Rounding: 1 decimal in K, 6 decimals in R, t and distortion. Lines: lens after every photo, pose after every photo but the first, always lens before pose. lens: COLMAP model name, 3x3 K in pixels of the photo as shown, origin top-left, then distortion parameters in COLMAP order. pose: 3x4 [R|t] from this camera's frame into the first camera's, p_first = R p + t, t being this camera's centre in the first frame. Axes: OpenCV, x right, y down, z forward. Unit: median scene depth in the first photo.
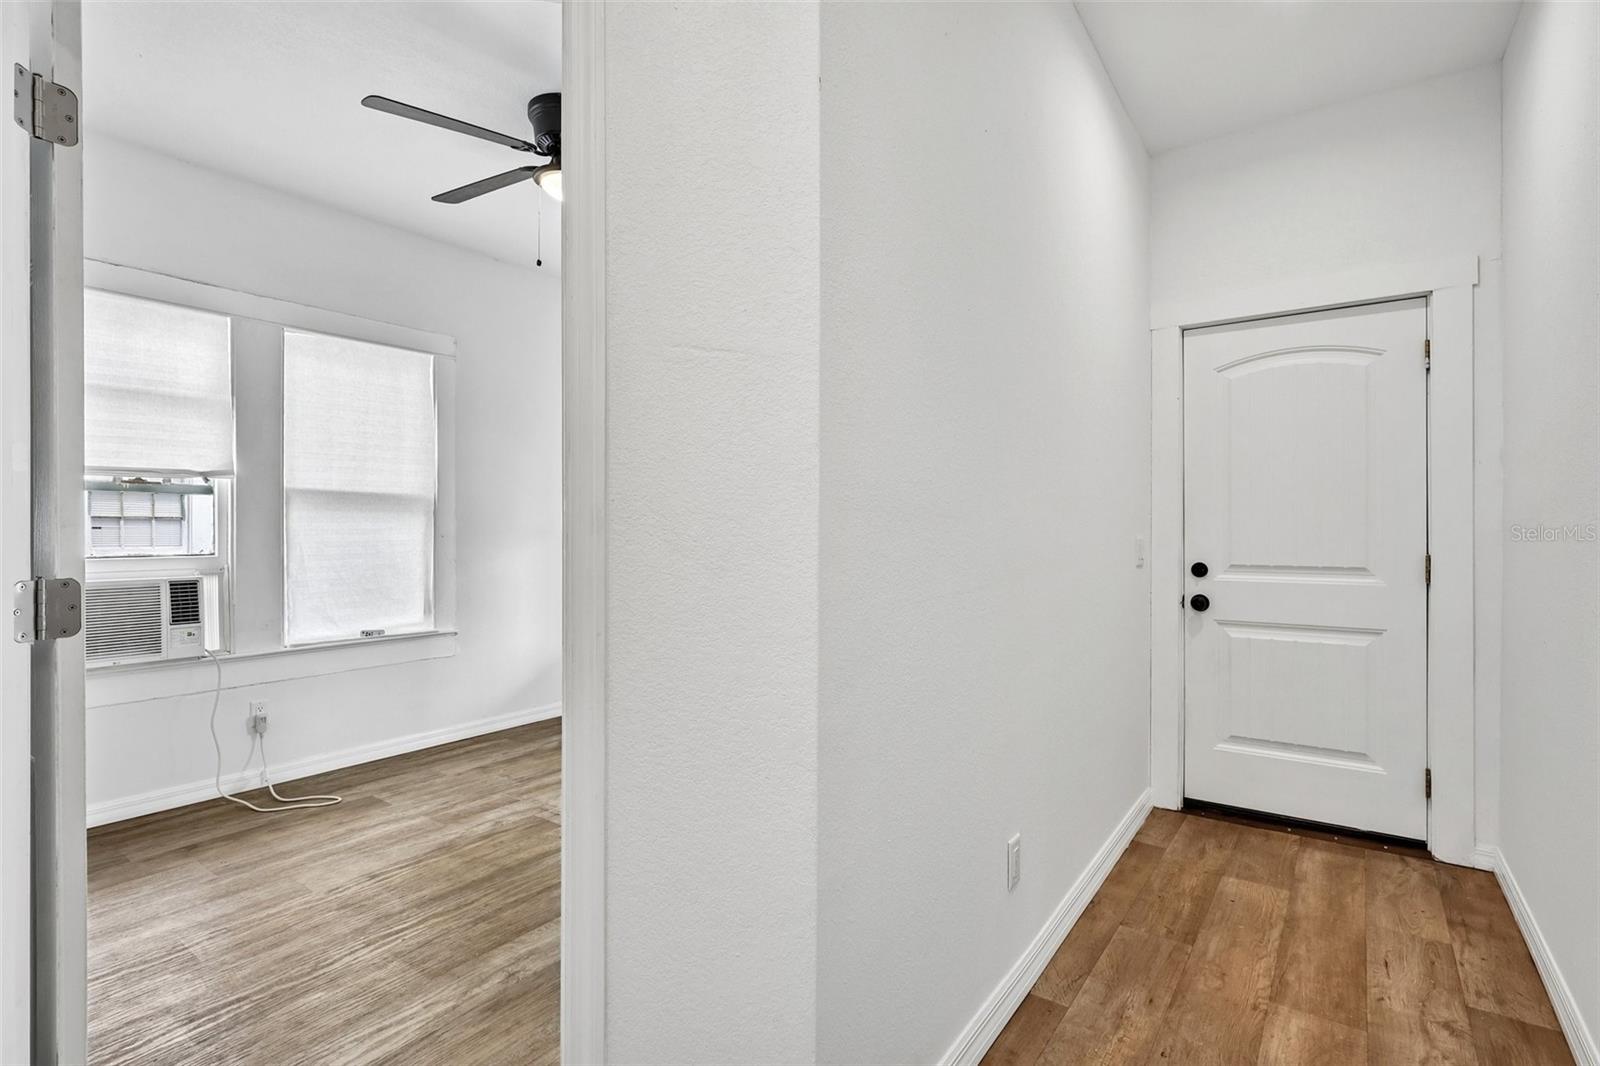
lens RADIAL K [[767.3, 0, 791.7], [0, 767.3, 531.8], [0, 0, 1]] dist [-0.000768, 0.000795]
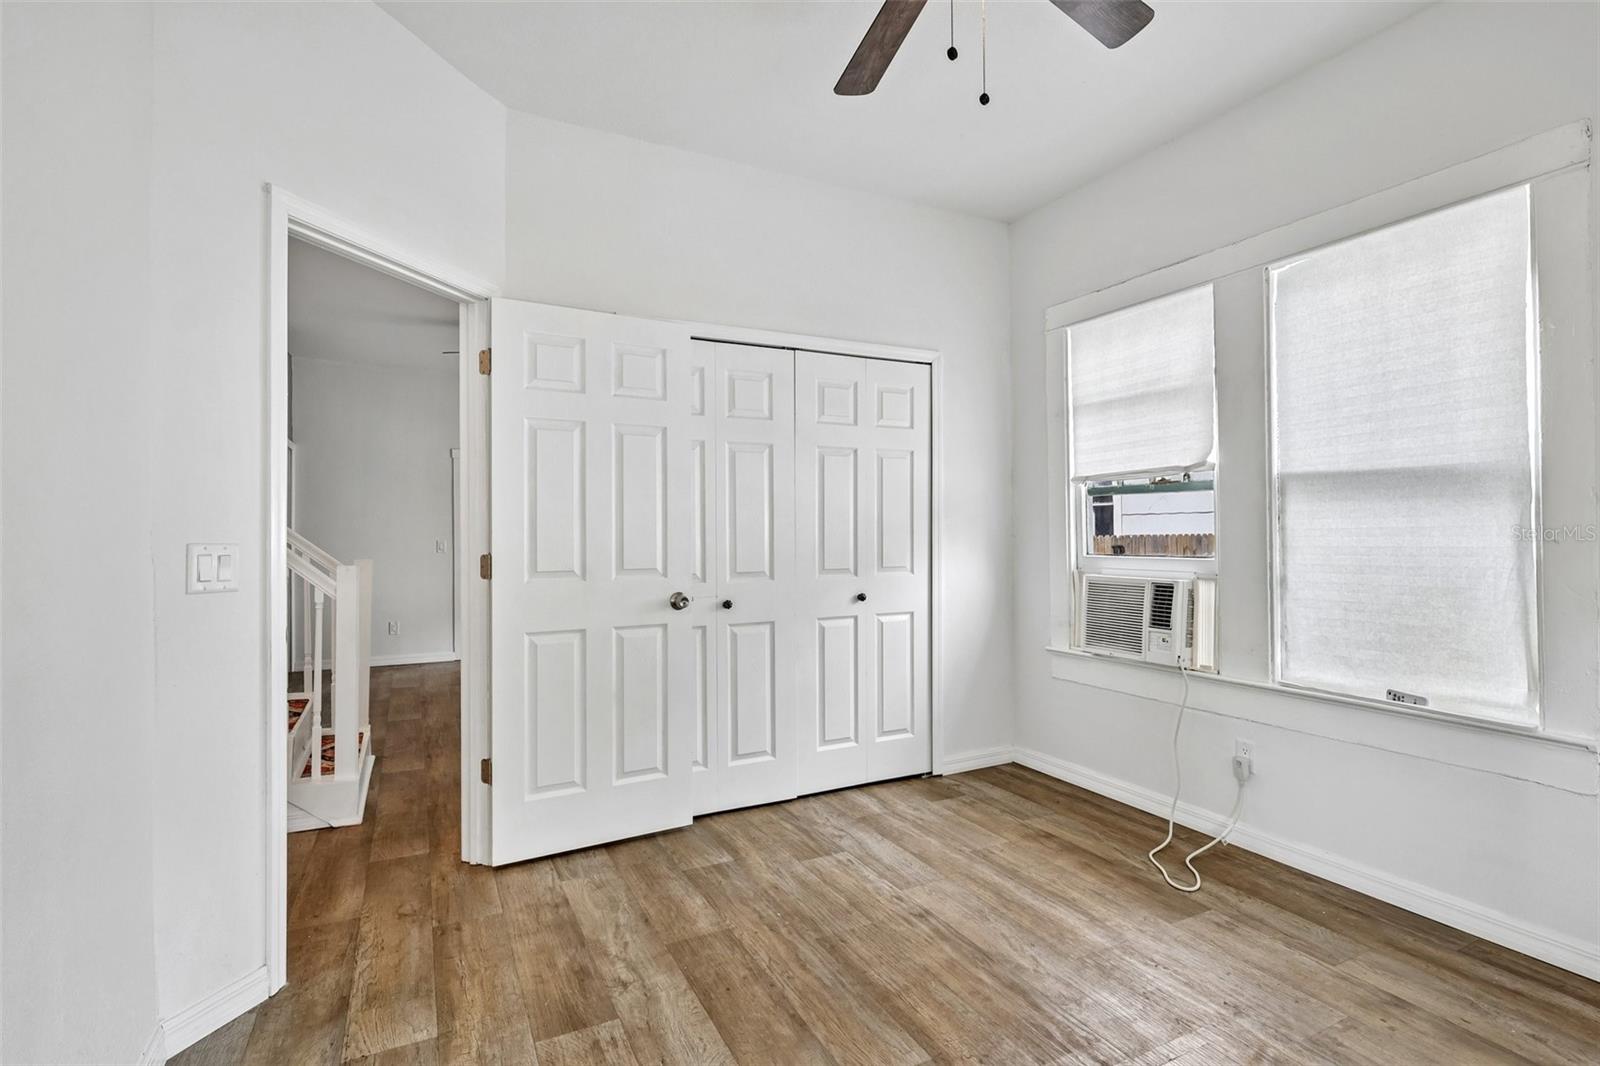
lens RADIAL K [[767.3, 0, 804.6], [0, 767.3, 527.4], [0, 0, 1]] dist [-0.000768, 0.000795]
pose [[-0.447247, -0.001781, -0.894409, 0.235276], [0.002831, 0.999990, -0.003407, -0.003112], [0.894406, -0.004055, -0.447237, 0.937495]]
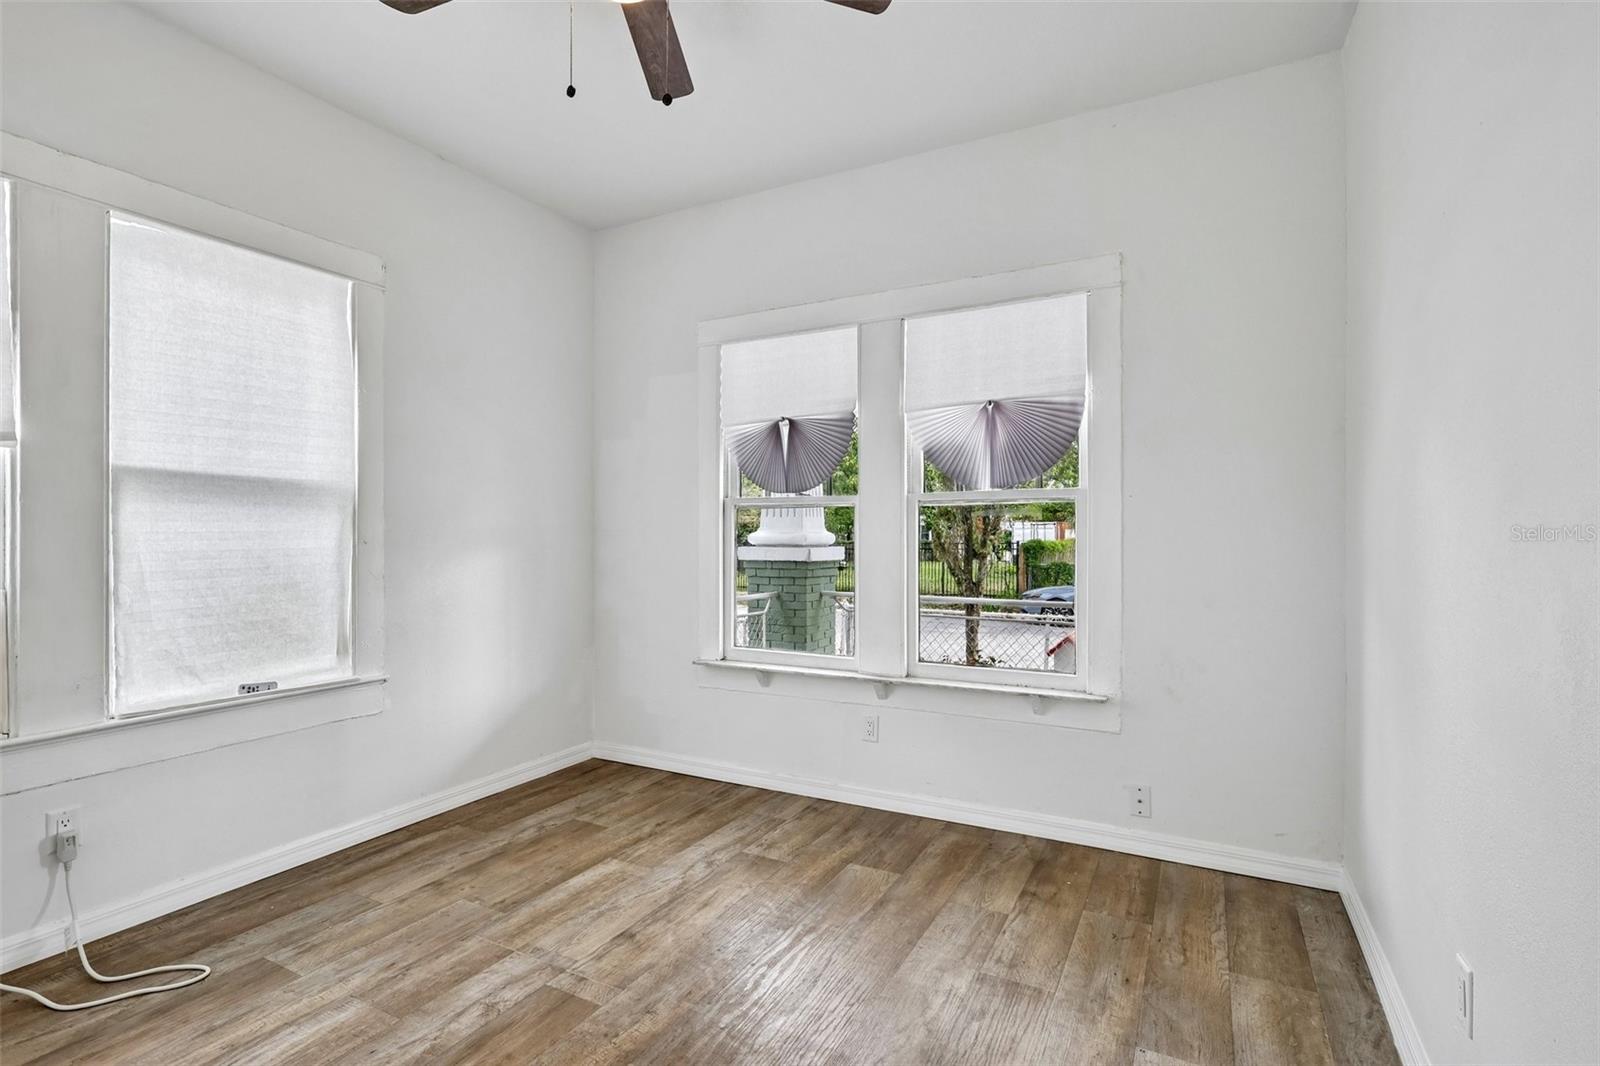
lens RADIAL K [[767.3, 0, 795.6], [0, 767.3, 533.8], [0, 0, 1]] dist [-0.000768, 0.000795]
pose [[0.990983, -0.000296, 0.133989, -0.191508], [0.000754, 0.999994, -0.003367, 0.001192], [-0.133987, 0.003438, 0.990977, 0.306271]]
